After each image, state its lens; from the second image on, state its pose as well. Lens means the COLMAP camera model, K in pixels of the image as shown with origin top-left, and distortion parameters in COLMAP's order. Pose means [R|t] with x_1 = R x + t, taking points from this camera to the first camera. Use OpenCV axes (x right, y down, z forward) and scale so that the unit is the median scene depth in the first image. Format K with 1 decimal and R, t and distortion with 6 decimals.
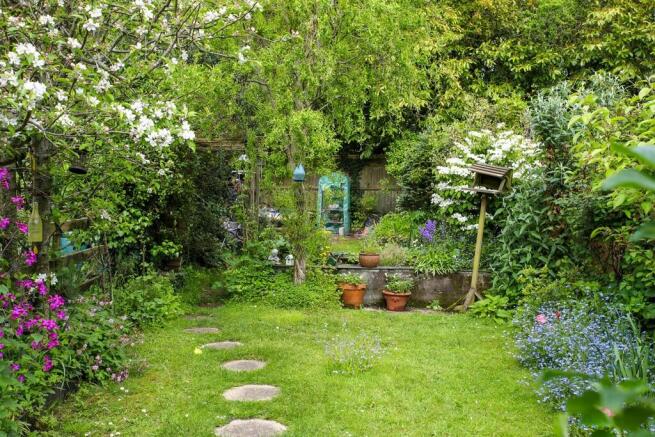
lens RADIAL K [[791.0, 0, 327.4], [0, 791.0, 212.2], [0, 0, 1]] dist [0.018985, 0.000000]
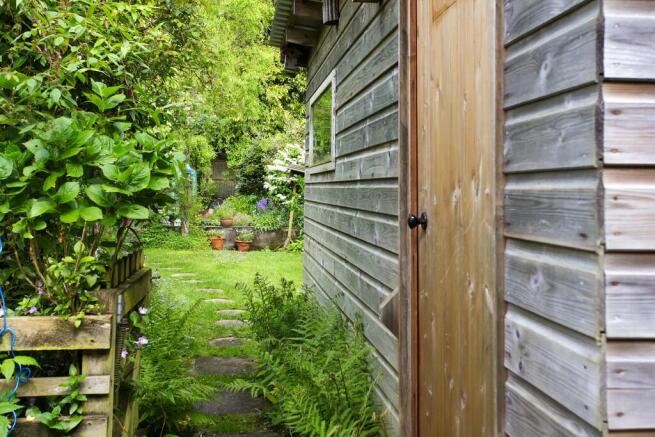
lens RADIAL K [[791.0, 0, 325.3], [0, 791.0, 215.8], [0, 0, 1]] dist [0.018985, 0.000000]
pose [[0.975819, -0.004314, 0.218538, -0.102698], [0.000700, 0.999862, 0.016611, 0.019424], [-0.218579, -0.016056, 0.975687, -0.625289]]
